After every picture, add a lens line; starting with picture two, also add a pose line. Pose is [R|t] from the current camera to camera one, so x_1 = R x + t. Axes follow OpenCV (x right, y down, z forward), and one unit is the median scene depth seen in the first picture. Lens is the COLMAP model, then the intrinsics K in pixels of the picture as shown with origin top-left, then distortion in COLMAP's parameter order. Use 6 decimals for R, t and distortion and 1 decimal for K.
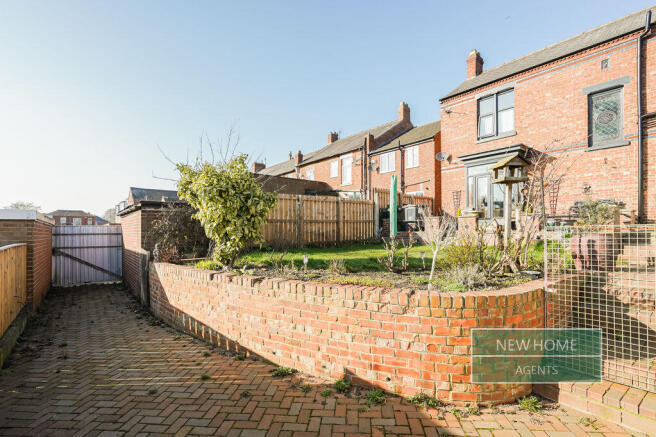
lens RADIAL K [[310.1, 0, 328.2], [0, 310.1, 227.4], [0, 0, 1]] dist [-0.000087, 0.007901]
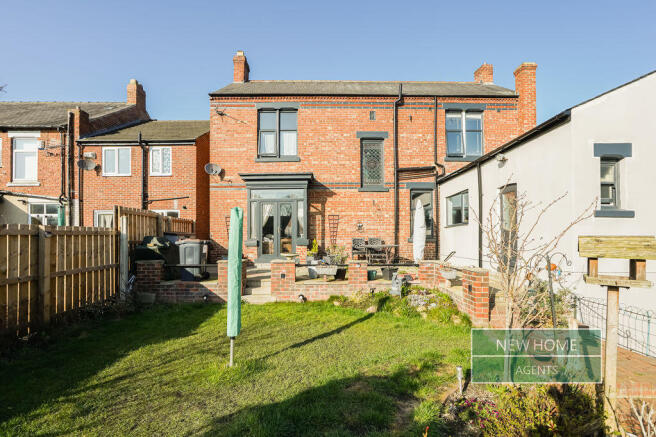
lens RADIAL K [[309.1, 0, 328.3], [0, 309.1, 234.8], [0, 0, 1]] dist [-0.040473, 0.025243]
pose [[0.625129, 0.007851, 0.780482, -0.042068], [-0.004633, 0.999969, -0.006348, -0.067995], [-0.780508, 0.000352, 0.625146, 0.327235]]
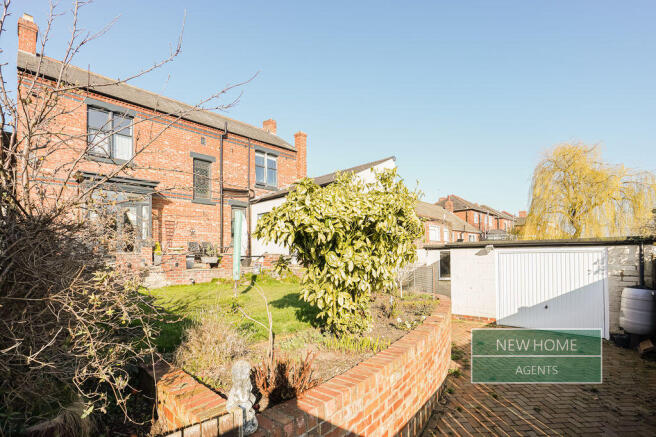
lens RADIAL K [[329.8, 0, 327.8], [0, 329.8, 254.1], [0, 0, 1]] dist [-0.001197, 0.000070]
pose [[-0.127289, 0.009848, 0.991817, -0.424797], [0.002404, 0.999951, -0.009620, -0.016893], [-0.991863, 0.001160, -0.127306, 0.481333]]
